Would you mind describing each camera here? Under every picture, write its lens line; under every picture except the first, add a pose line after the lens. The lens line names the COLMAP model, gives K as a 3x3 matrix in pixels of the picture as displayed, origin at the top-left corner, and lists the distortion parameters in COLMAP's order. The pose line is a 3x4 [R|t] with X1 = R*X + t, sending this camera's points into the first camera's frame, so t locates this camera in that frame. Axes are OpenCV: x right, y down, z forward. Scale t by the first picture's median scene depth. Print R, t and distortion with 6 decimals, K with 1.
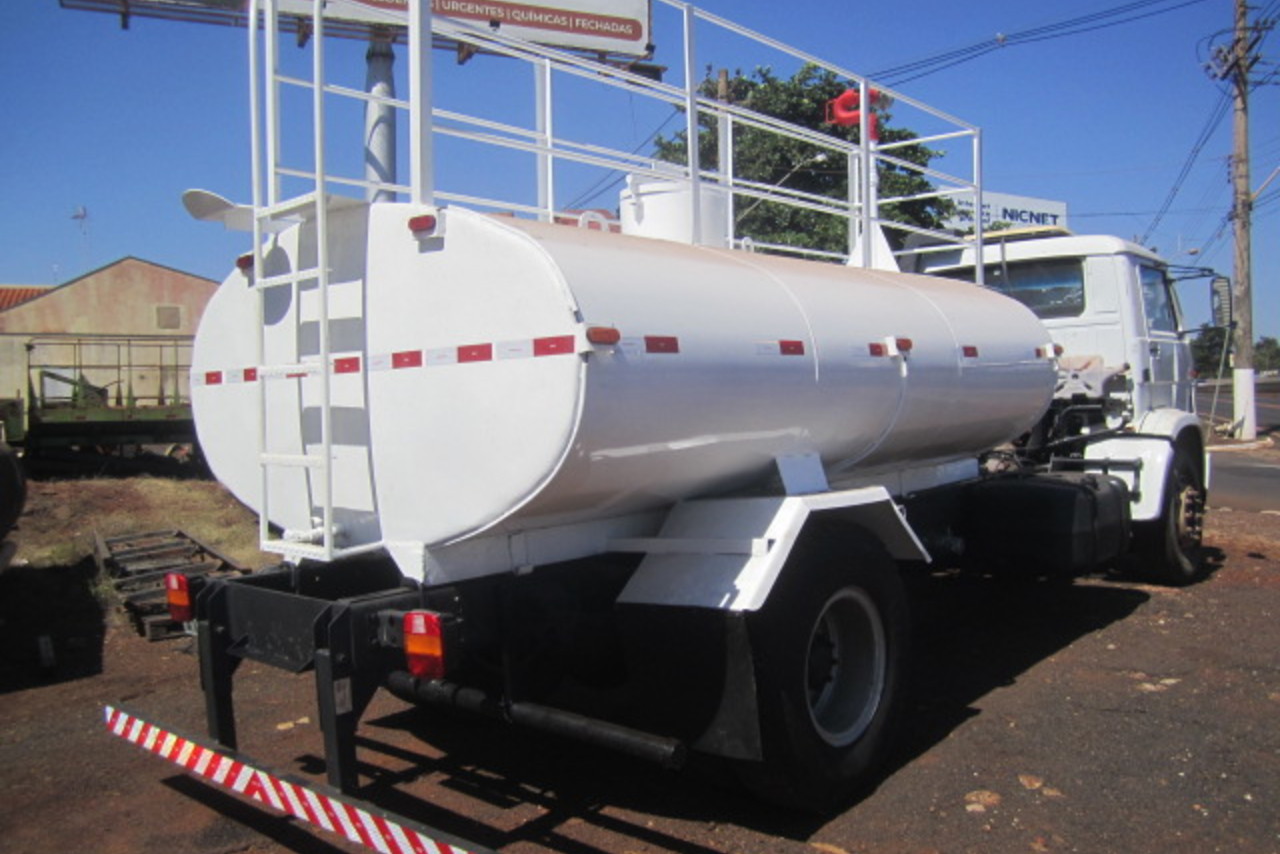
lens RADIAL K [[1054.3, 0, 625.4], [0, 1054.3, 407.5], [0, 0, 1]] dist [-0.054726, 0.014179]
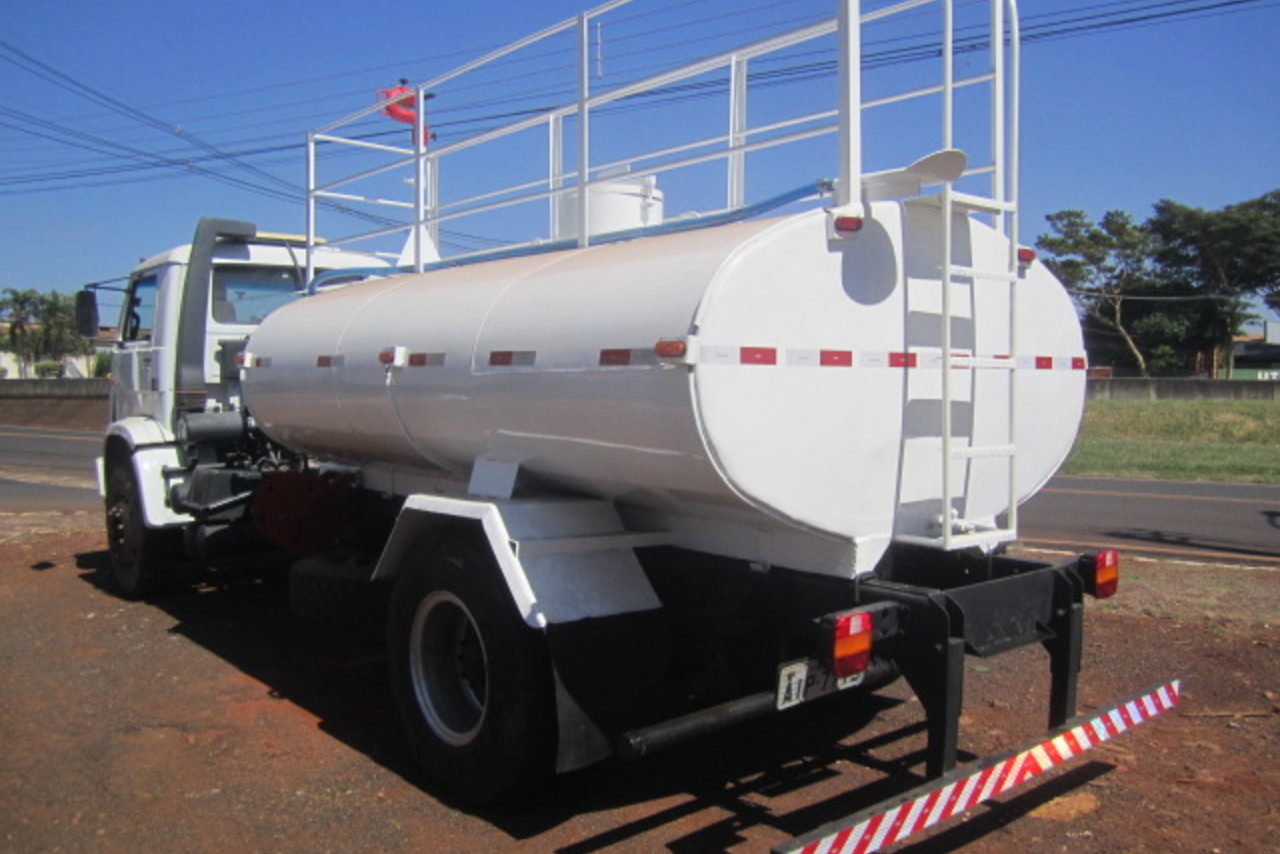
lens RADIAL K [[1054.3, 0, 625.4], [0, 1054.3, 407.5], [0, 0, 1]] dist [-0.054726, 0.014179]
pose [[0.148032, 0.018918, 0.988802, -1.228375], [0.002981, 0.999804, -0.019575, 0.023488], [-0.988978, 0.005845, 0.147947, 1.057379]]
